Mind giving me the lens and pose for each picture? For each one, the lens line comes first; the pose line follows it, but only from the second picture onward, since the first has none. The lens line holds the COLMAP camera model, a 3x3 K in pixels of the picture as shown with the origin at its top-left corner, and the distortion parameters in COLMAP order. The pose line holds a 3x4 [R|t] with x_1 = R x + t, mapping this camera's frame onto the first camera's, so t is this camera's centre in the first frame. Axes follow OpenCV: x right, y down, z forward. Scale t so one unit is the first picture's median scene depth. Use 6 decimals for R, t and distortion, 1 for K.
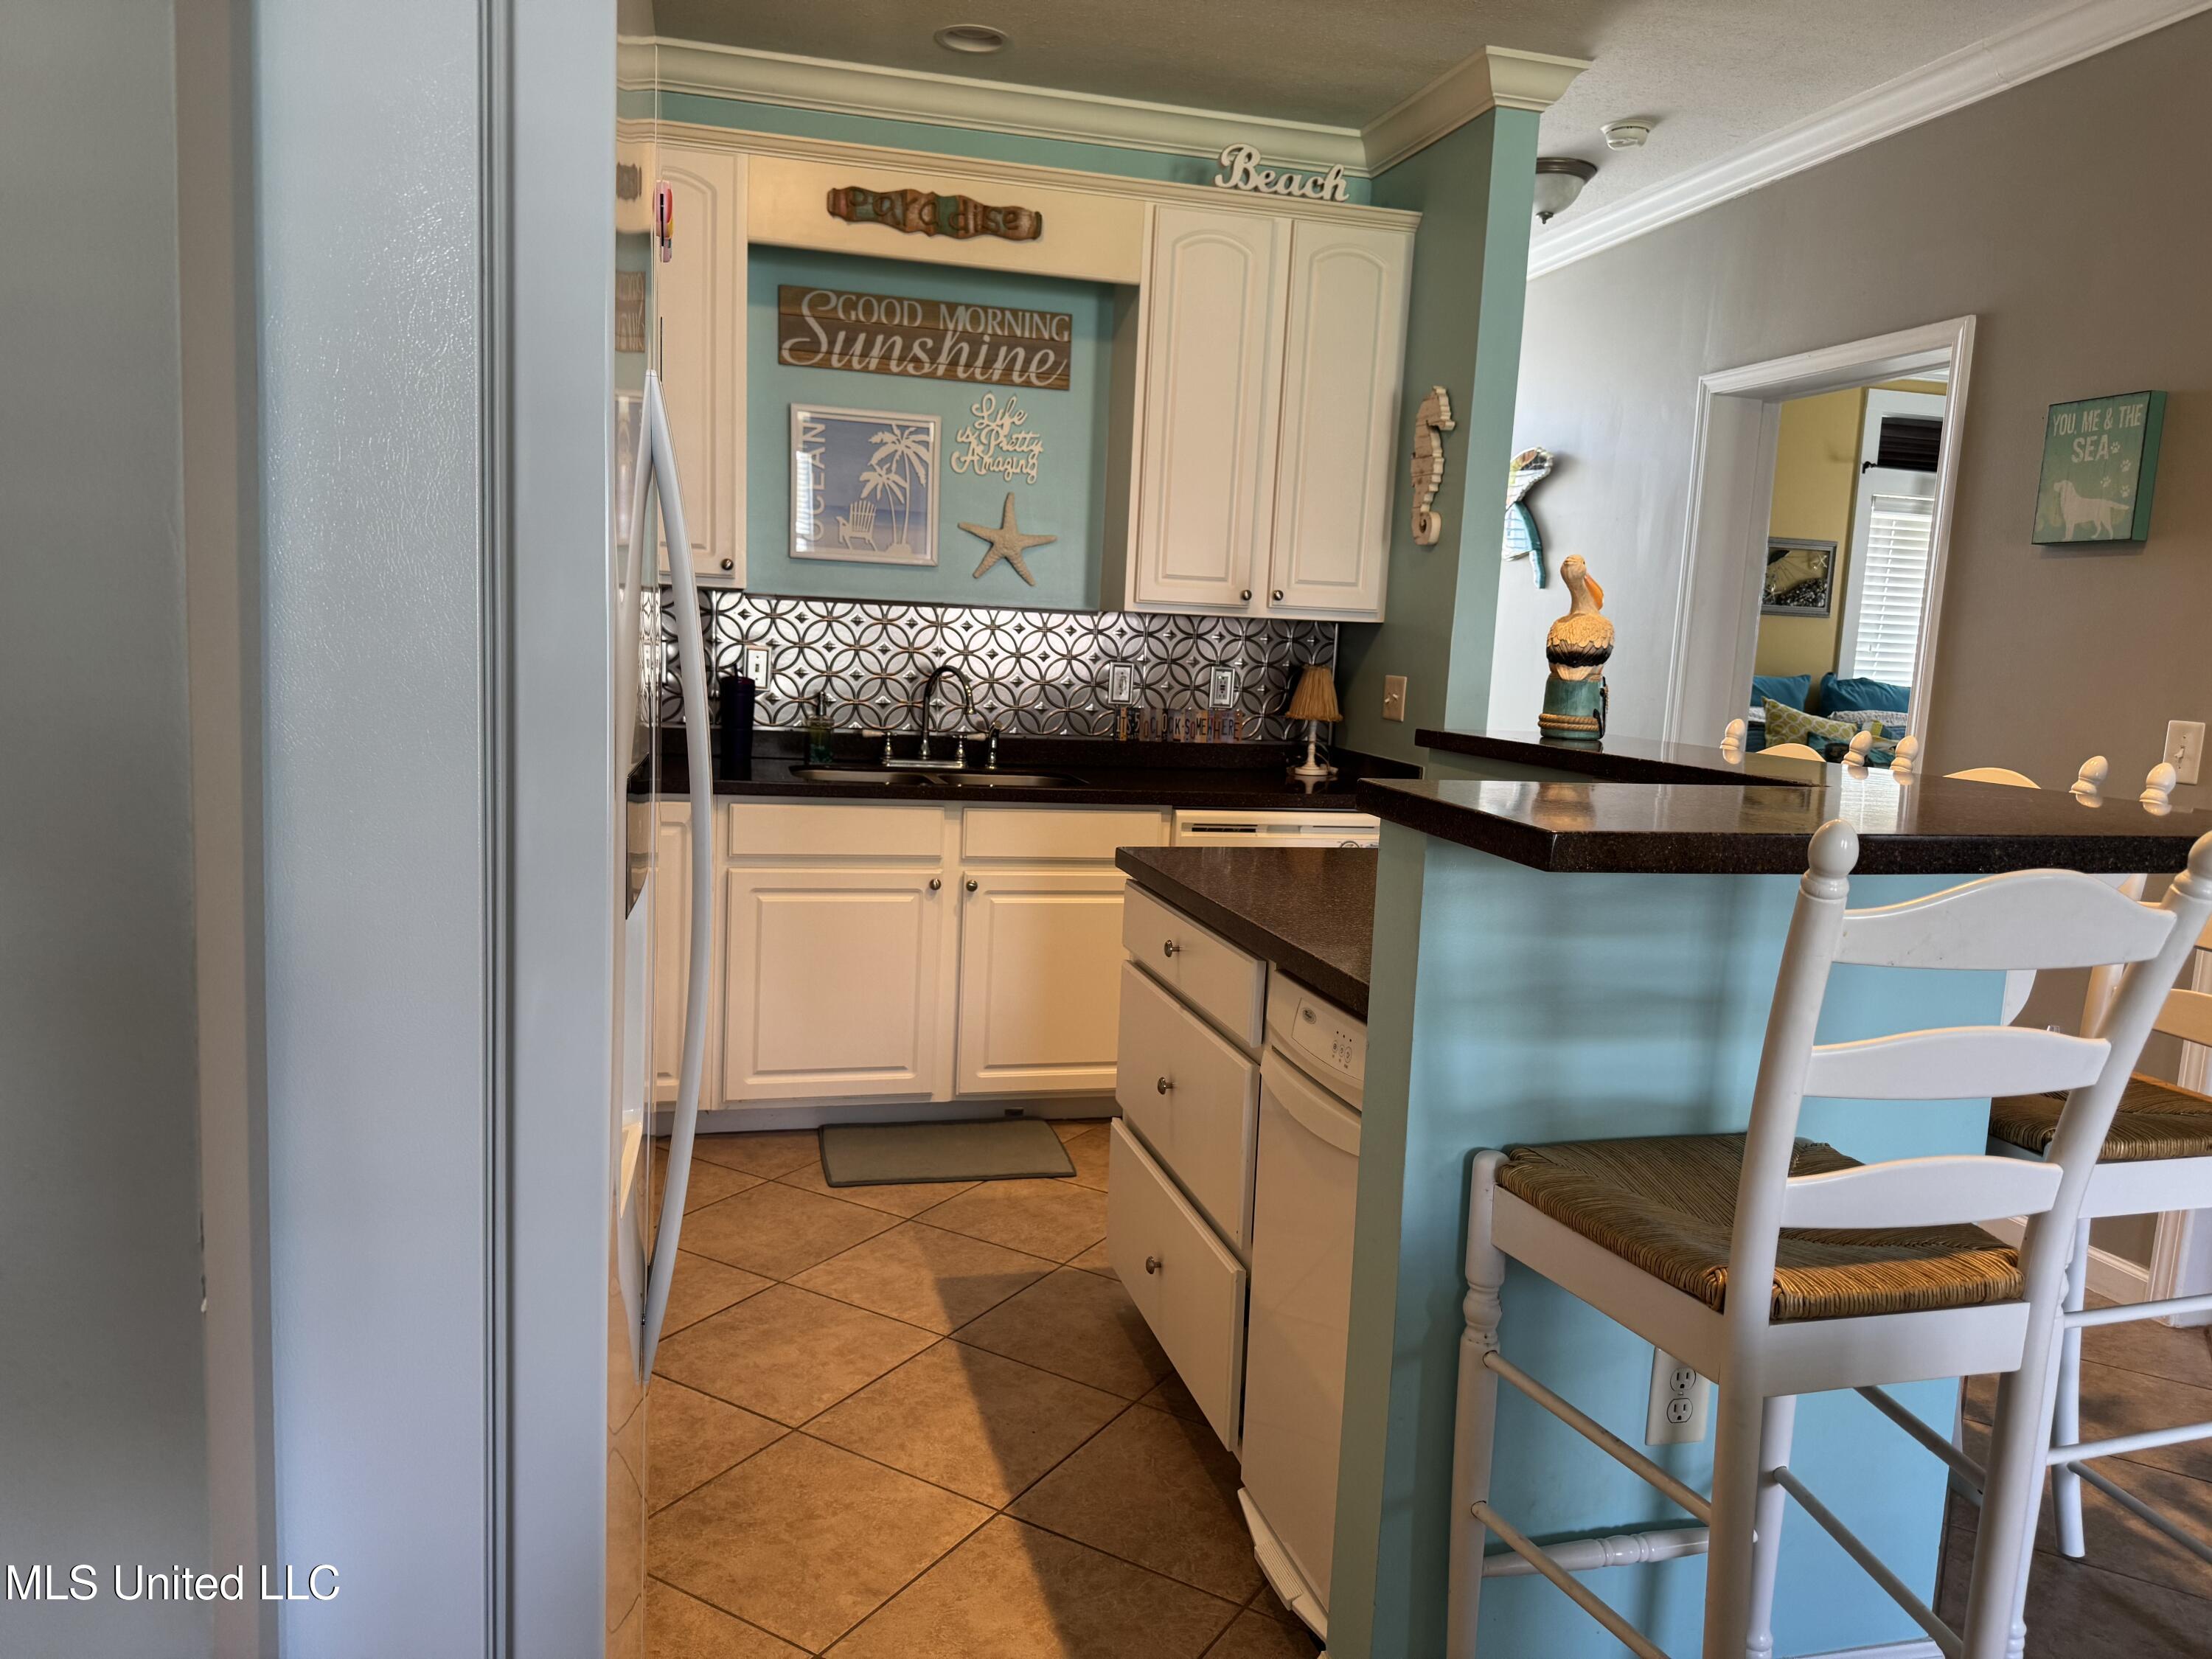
lens RADIAL K [[1614.5, 0, 1106.0], [0, 1614.5, 829.5], [0, 0, 1]] dist [0.282422, -0.534376]
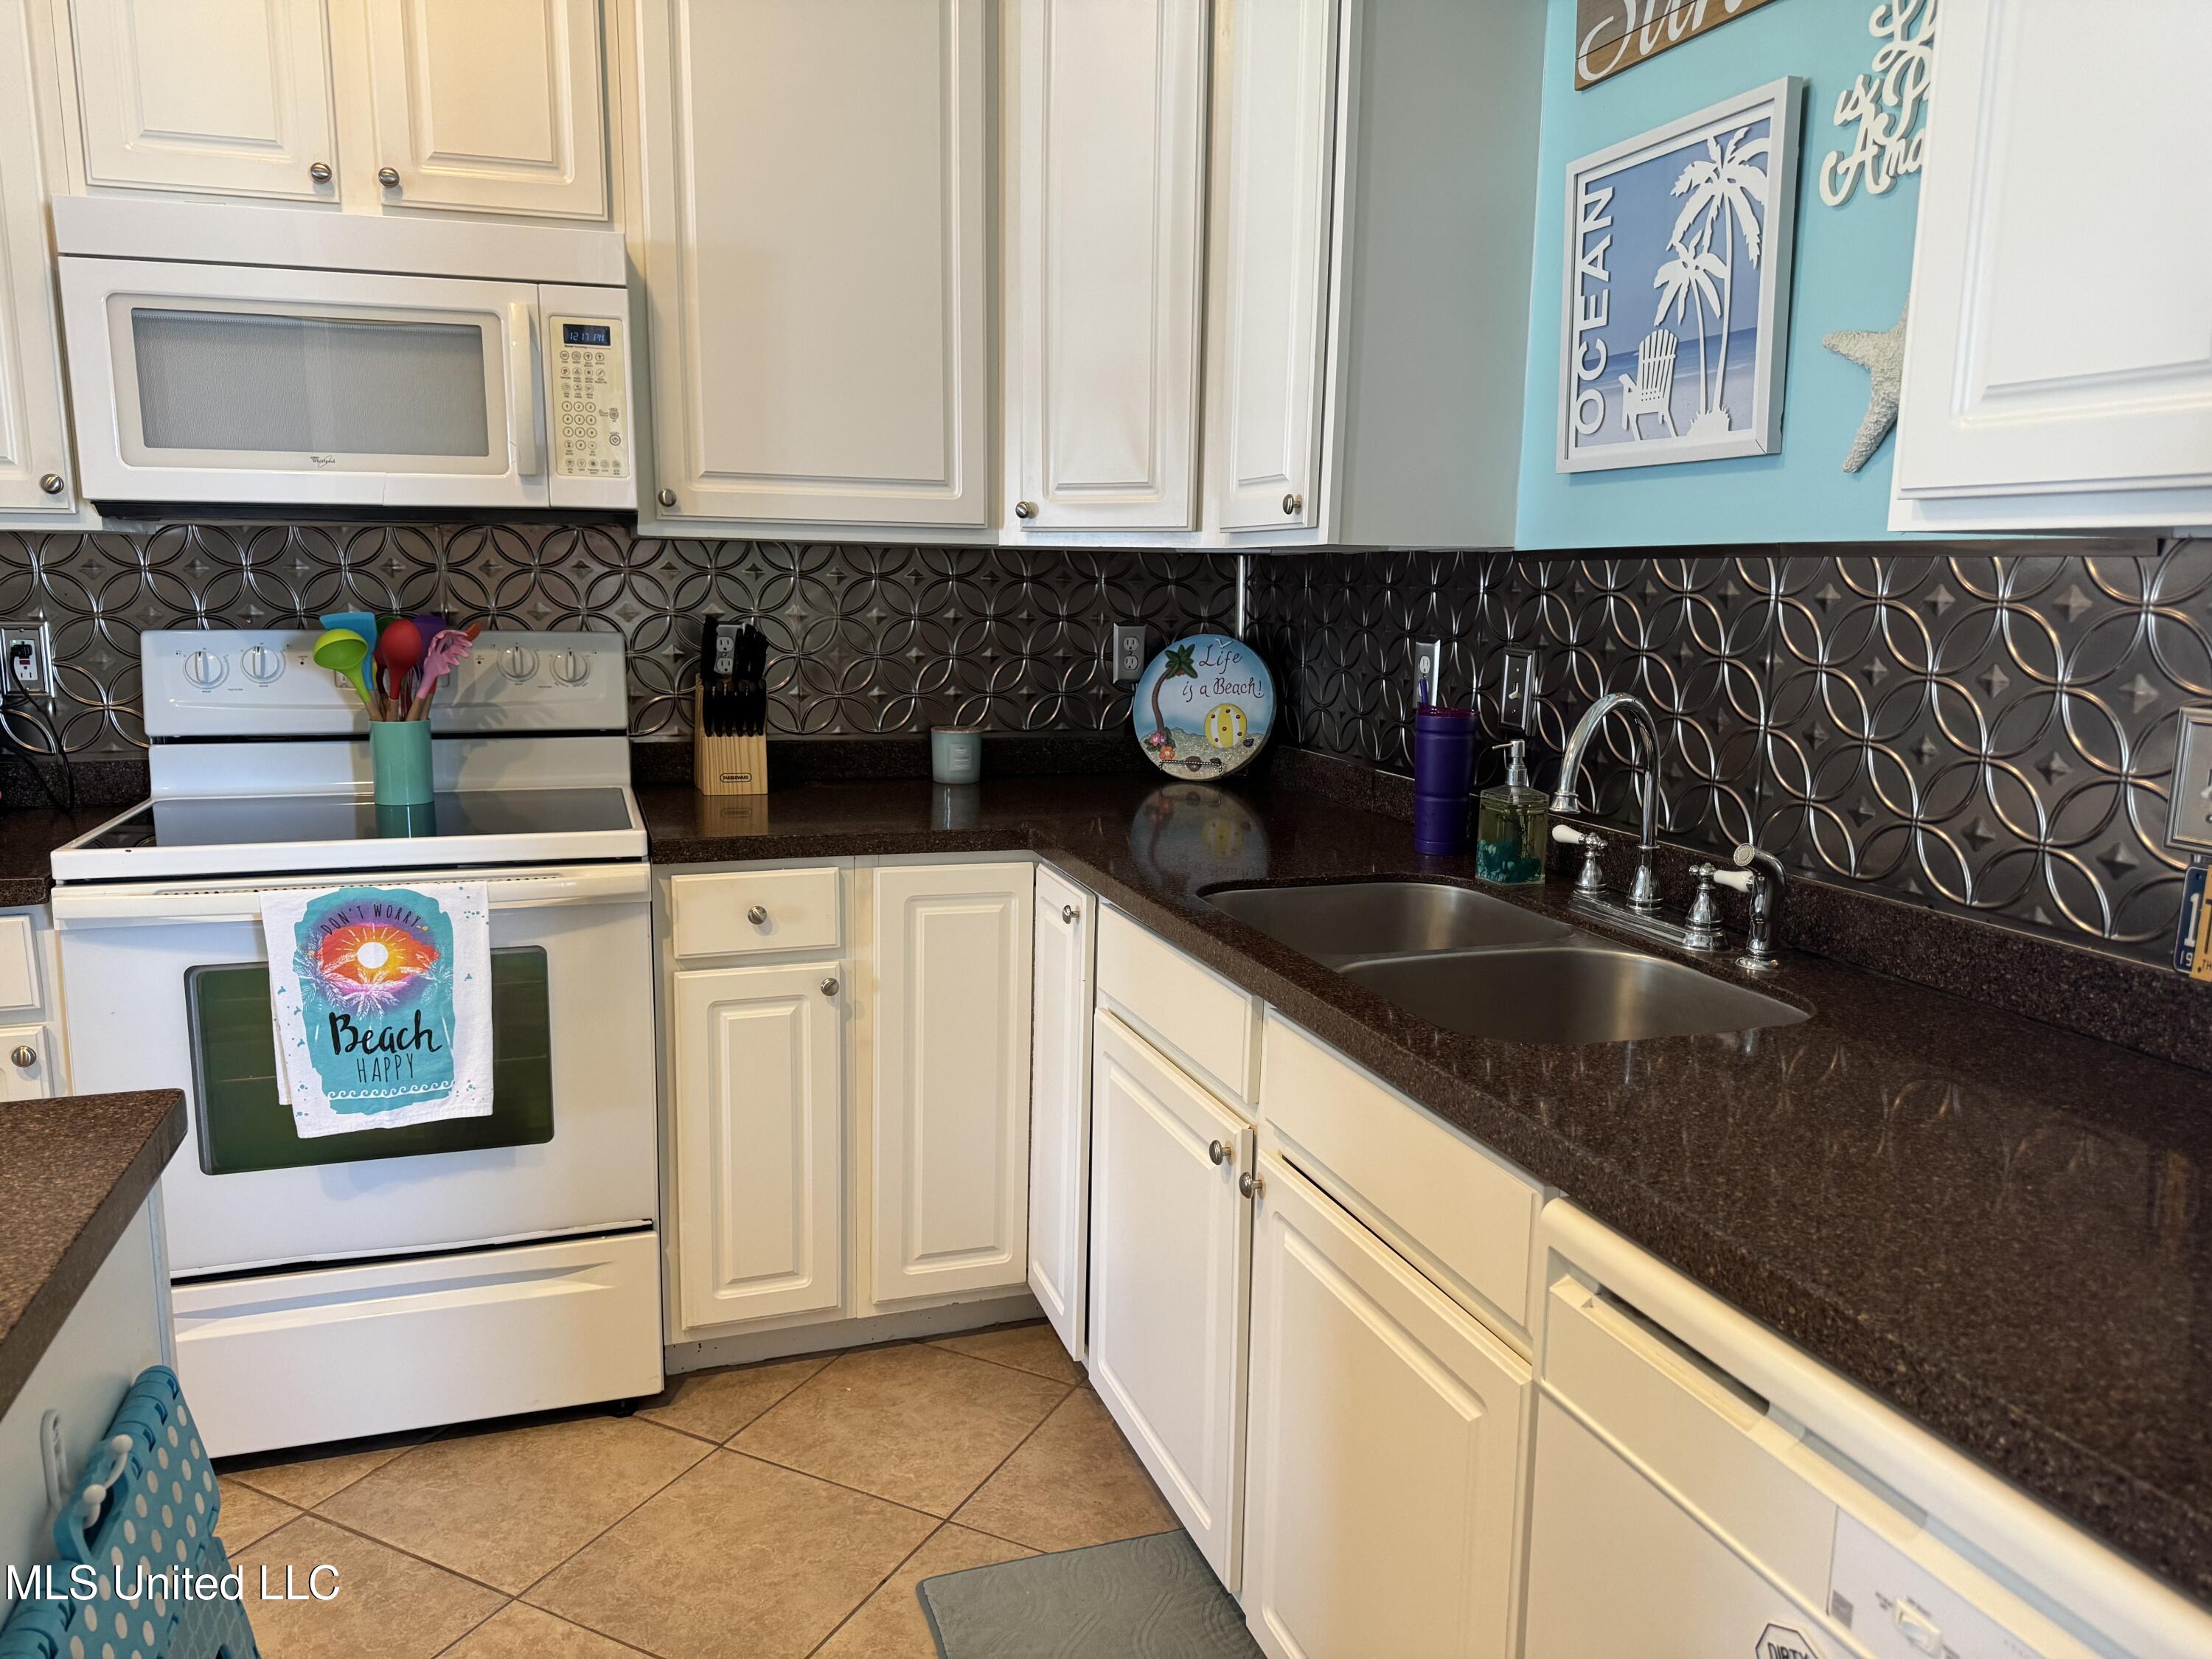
lens RADIAL K [[1572.2, 0, 1103.4], [0, 1572.2, 869.0], [0, 0, 1]] dist [-0.012093, -0.006099]
pose [[0.085928, 0.139662, -0.986464, 0.286389], [-0.140373, 0.981946, 0.126795, -0.087811], [0.986363, 0.127577, 0.103981, 0.822846]]
